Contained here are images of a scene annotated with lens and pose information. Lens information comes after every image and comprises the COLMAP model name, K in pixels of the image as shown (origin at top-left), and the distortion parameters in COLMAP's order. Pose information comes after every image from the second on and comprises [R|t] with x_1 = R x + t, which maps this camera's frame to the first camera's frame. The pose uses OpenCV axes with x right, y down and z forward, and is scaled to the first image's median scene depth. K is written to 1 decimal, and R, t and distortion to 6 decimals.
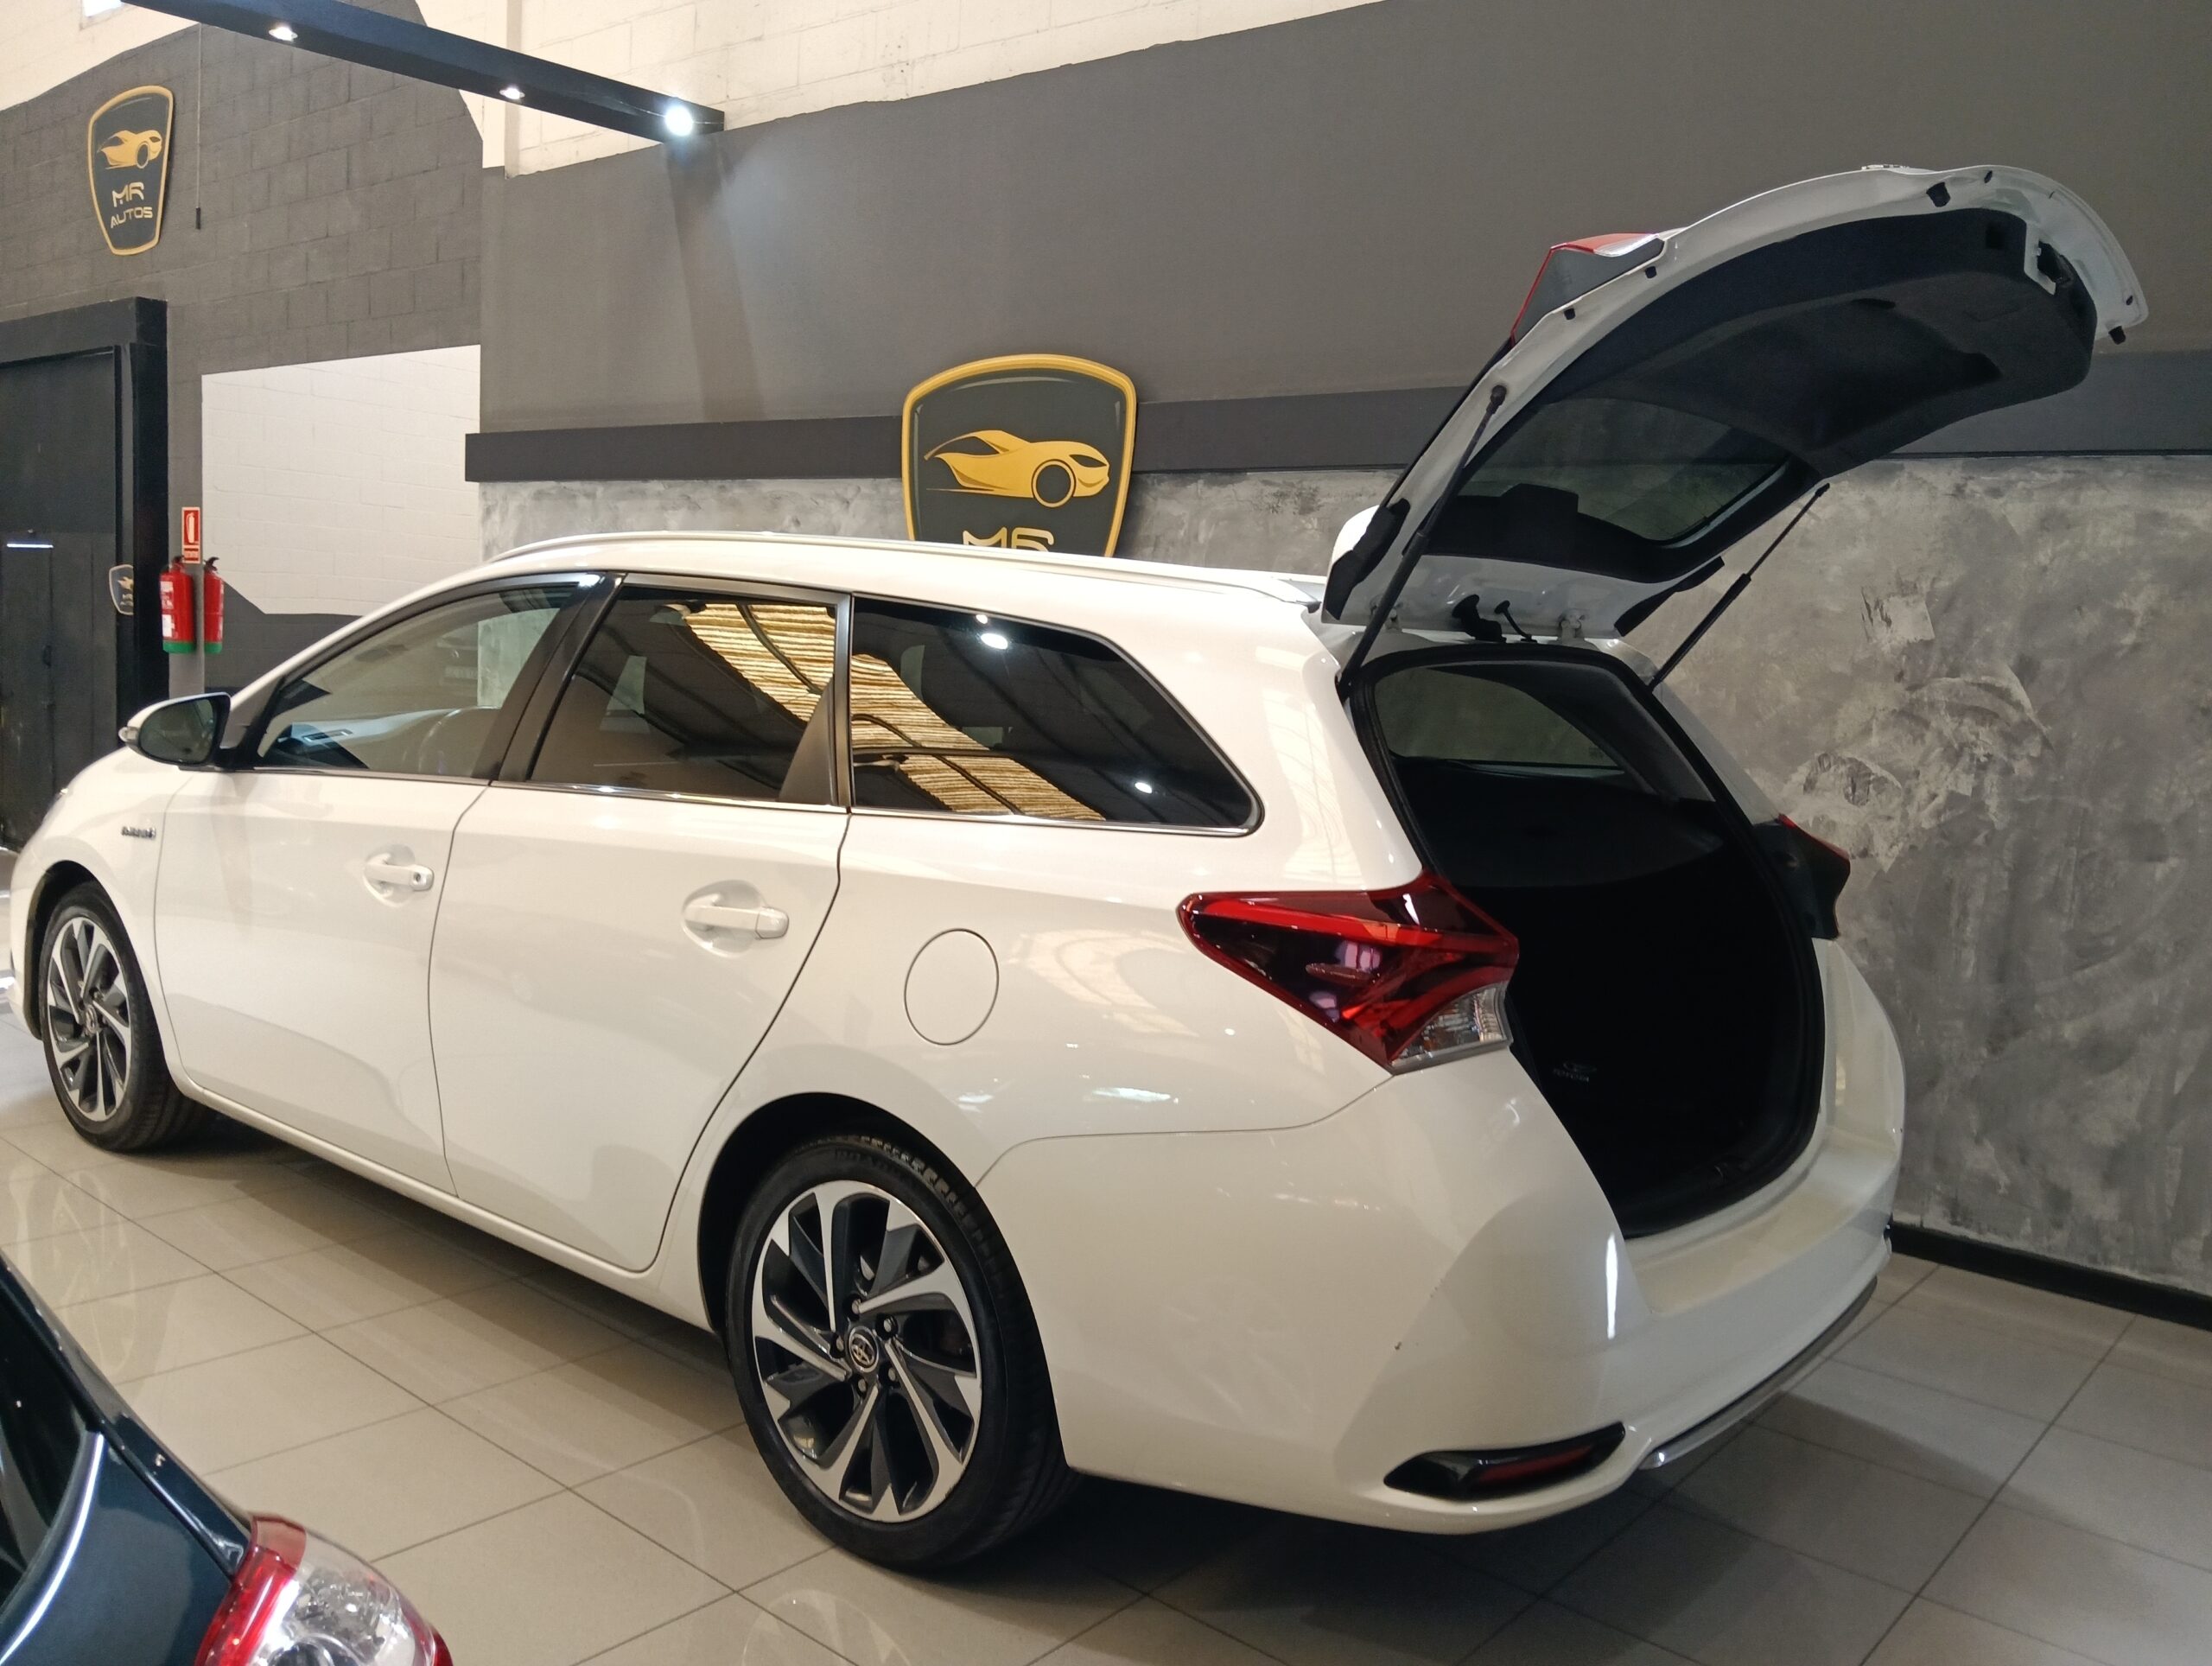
lens RADIAL K [[1854.1, 0, 1106.0], [0, 1854.1, 833.0], [0, 0, 1]] dist [0.087451, -0.250073]
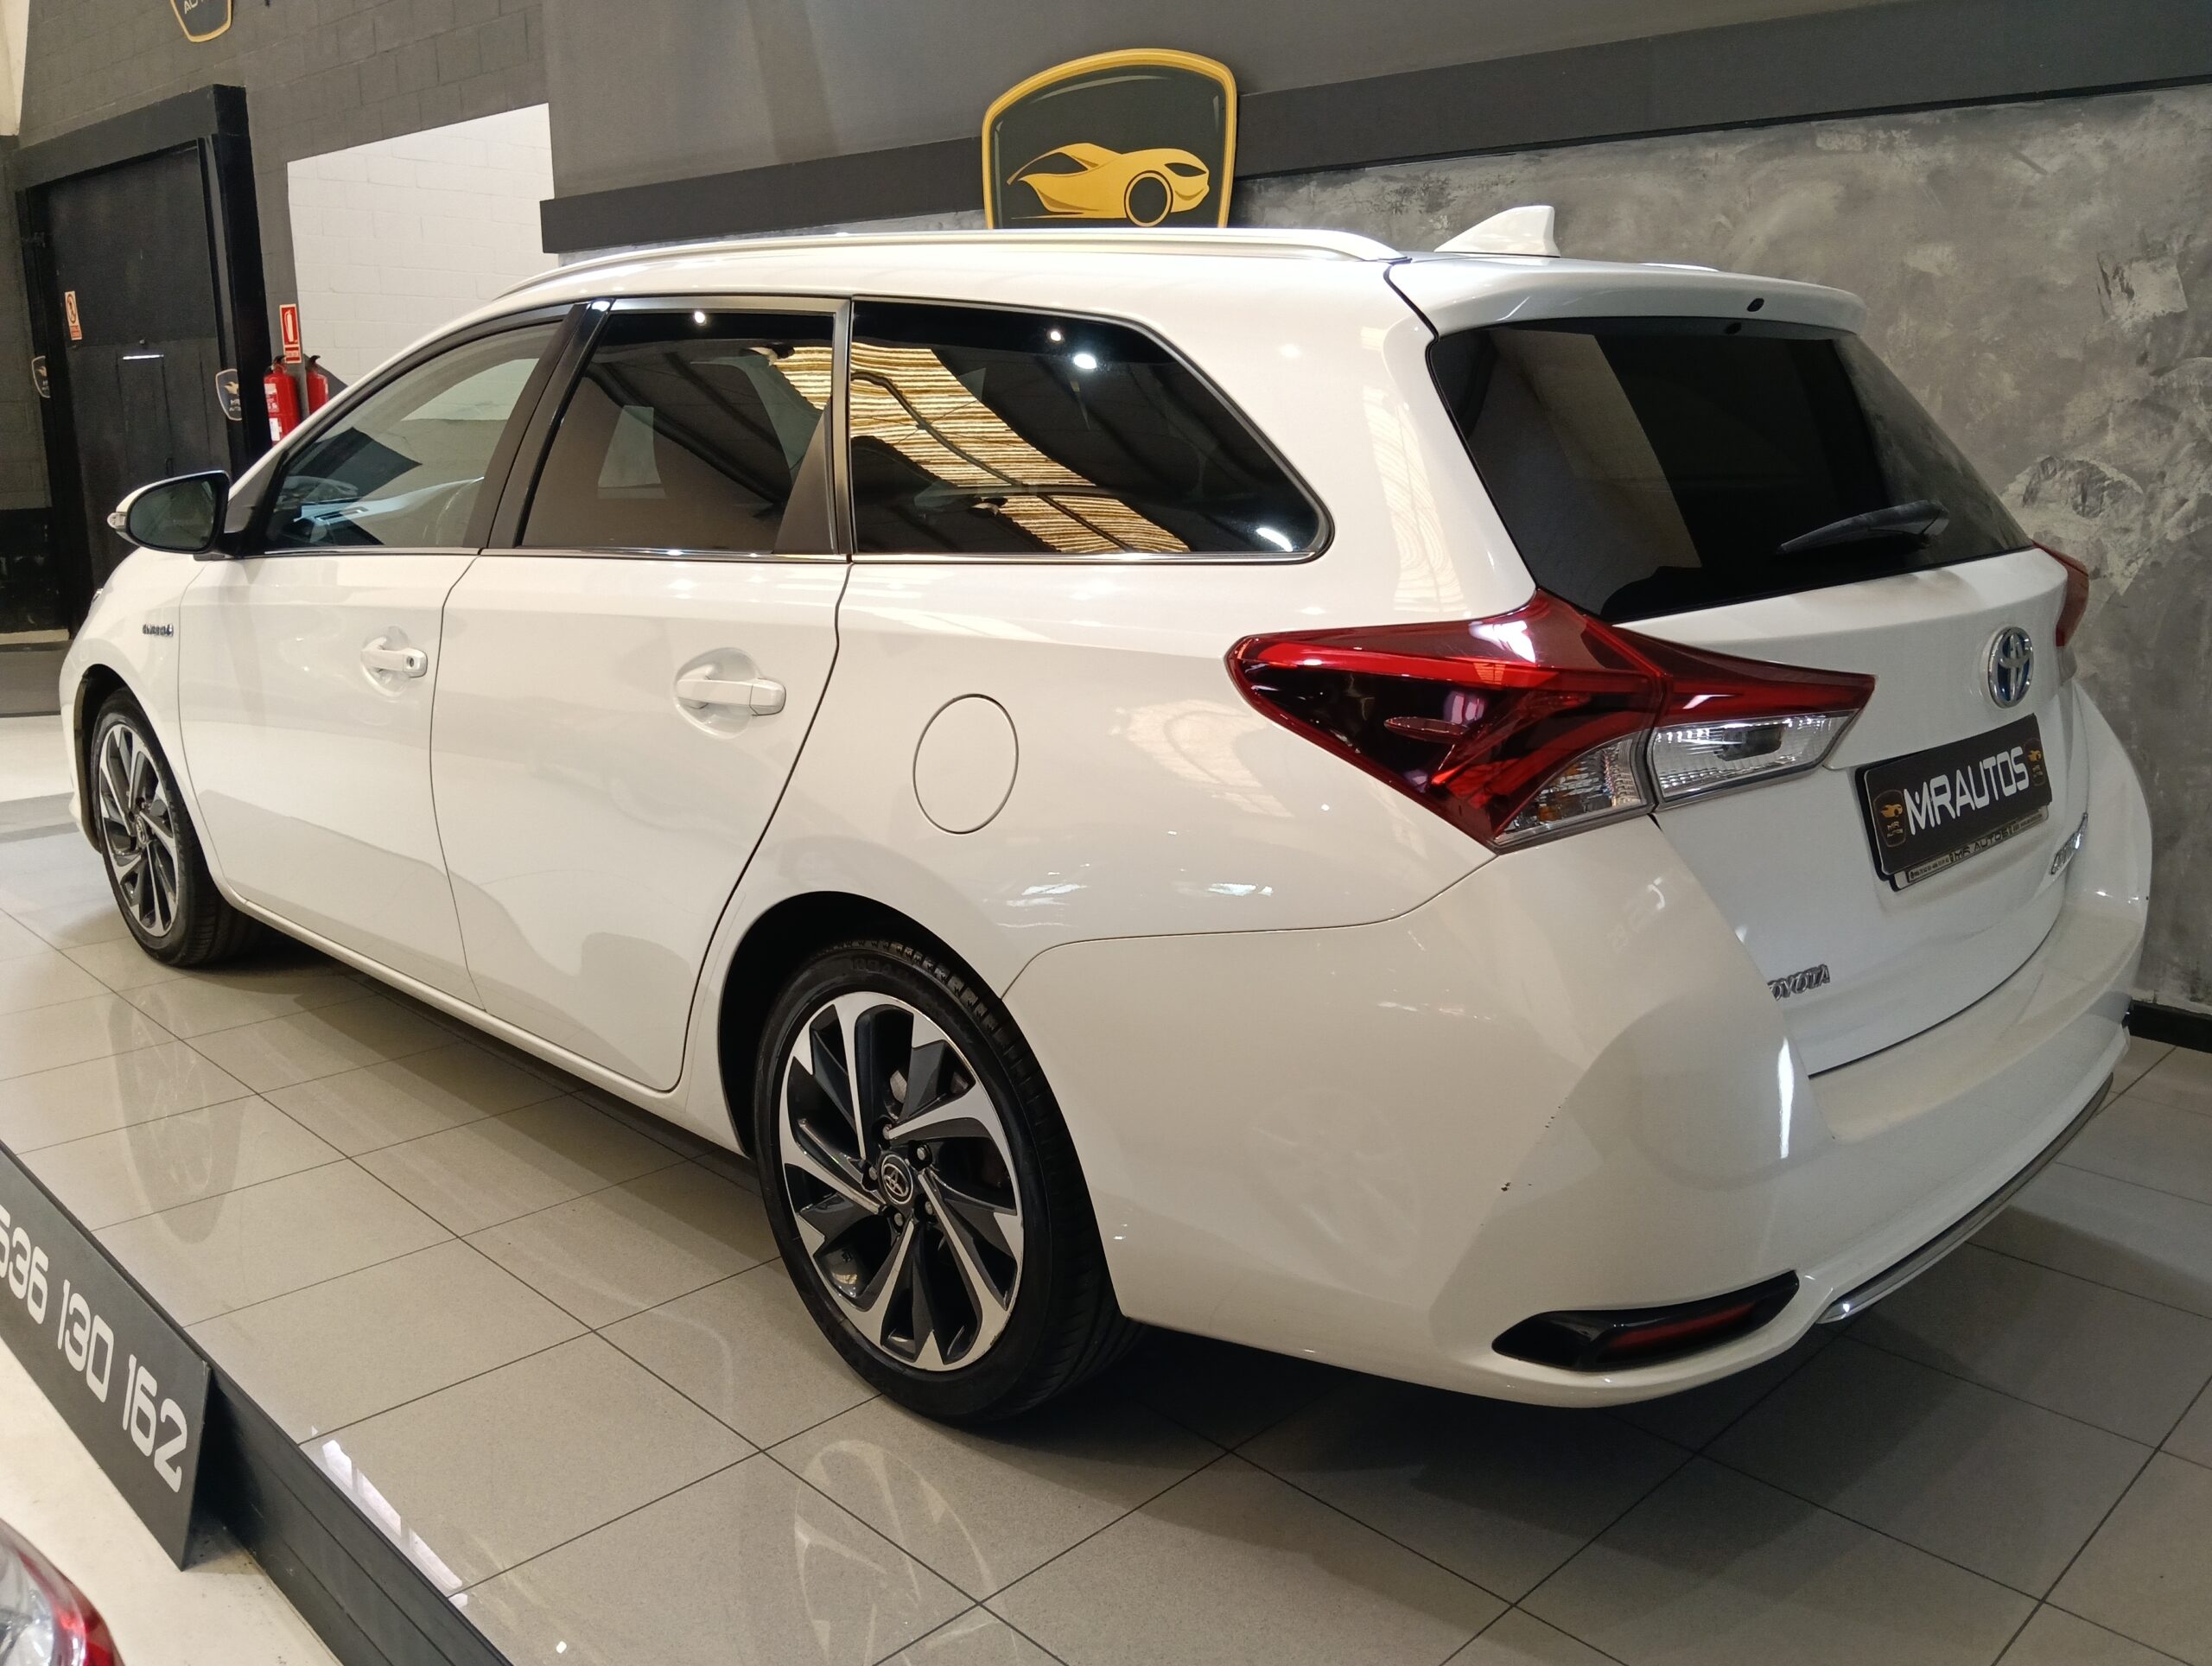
lens RADIAL K [[1794.8, 0, 1106.5], [0, 1794.8, 854.5], [0, 0, 1]] dist [0.097852, -0.220684]
pose [[0.994588, -0.028729, -0.099851, 0.047021], [0.041268, 0.991186, 0.125885, 0.019789], [0.095354, -0.129324, 0.987007, 0.164080]]
